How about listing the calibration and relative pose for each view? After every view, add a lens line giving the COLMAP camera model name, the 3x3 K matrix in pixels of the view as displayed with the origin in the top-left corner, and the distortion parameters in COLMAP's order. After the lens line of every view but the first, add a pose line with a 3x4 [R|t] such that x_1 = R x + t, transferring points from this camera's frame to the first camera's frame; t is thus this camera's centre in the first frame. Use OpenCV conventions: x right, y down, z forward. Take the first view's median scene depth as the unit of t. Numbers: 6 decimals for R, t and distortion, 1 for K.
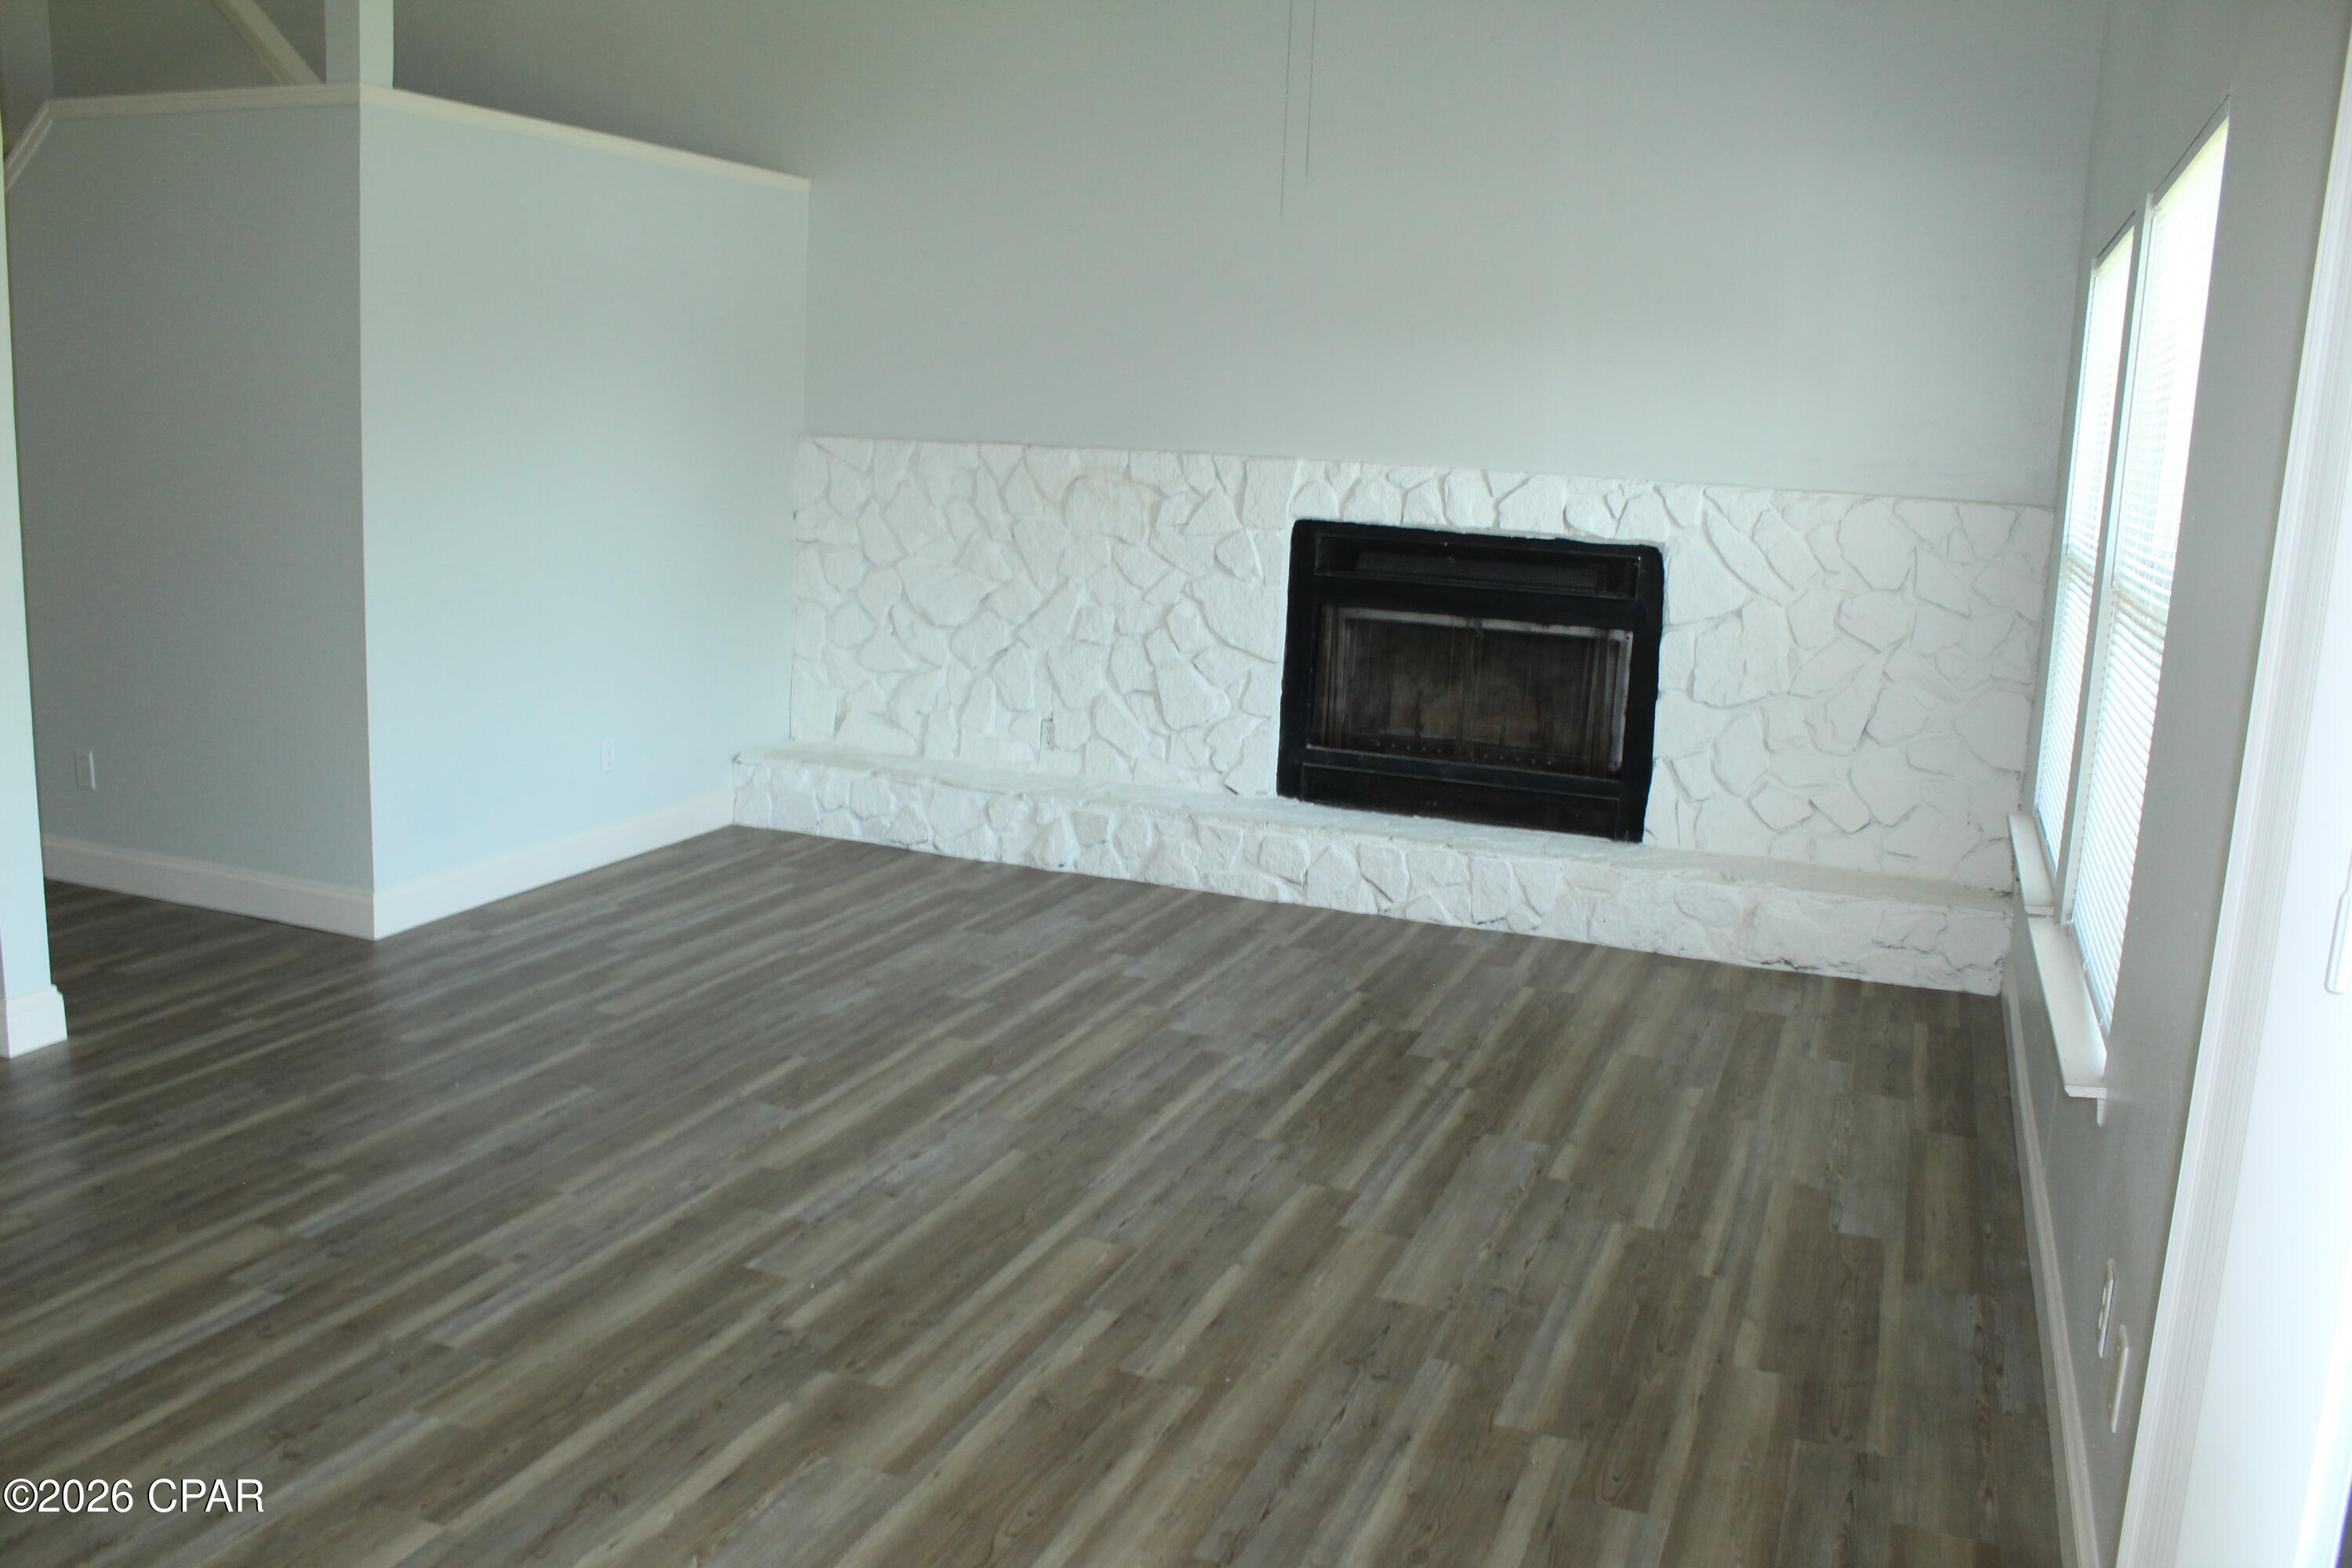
lens RADIAL K [[1939.3, 0, 1158.3], [0, 1939.3, 772.5], [0, 0, 1]] dist [-0.152676, 0.103473]
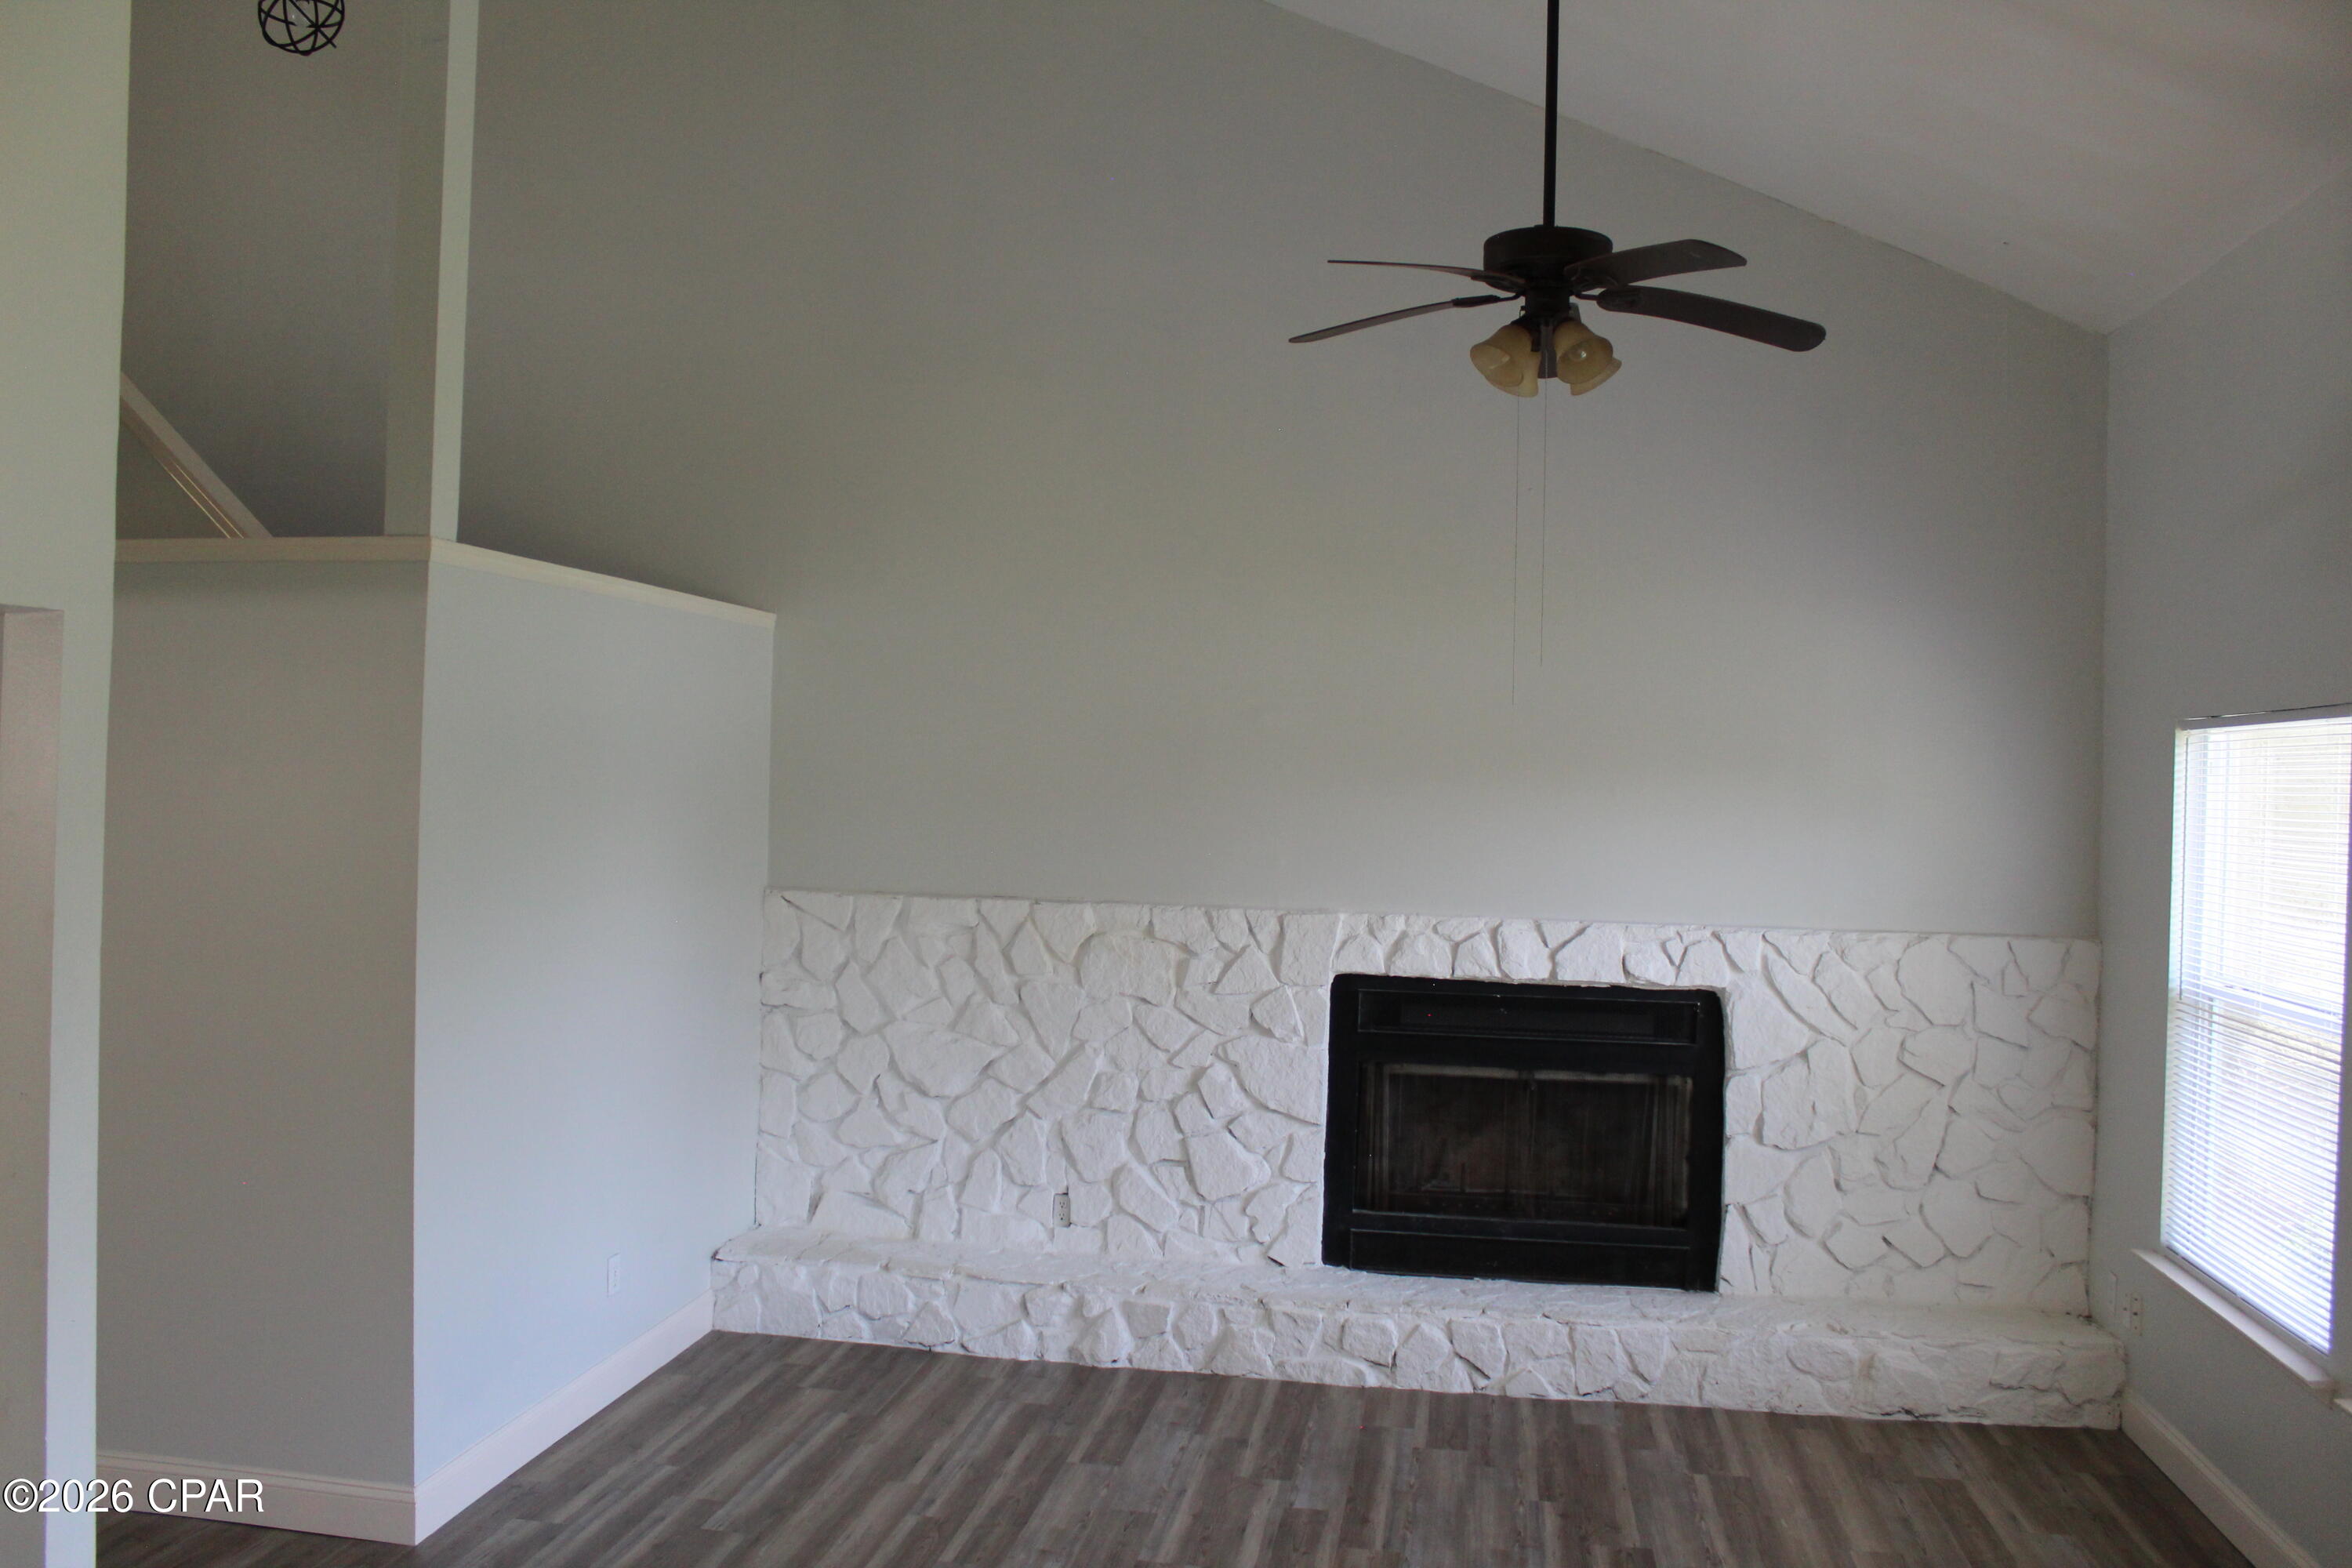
lens RADIAL K [[1939.3, 0, 1153.1], [0, 1939.3, 780.1], [0, 0, 1]] dist [-0.152676, 0.103473]
pose [[0.977584, -0.018298, 0.209747, -0.239329], [0.053559, 0.985057, -0.163691, -0.081441], [-0.203618, 0.171256, 0.963956, 0.084959]]
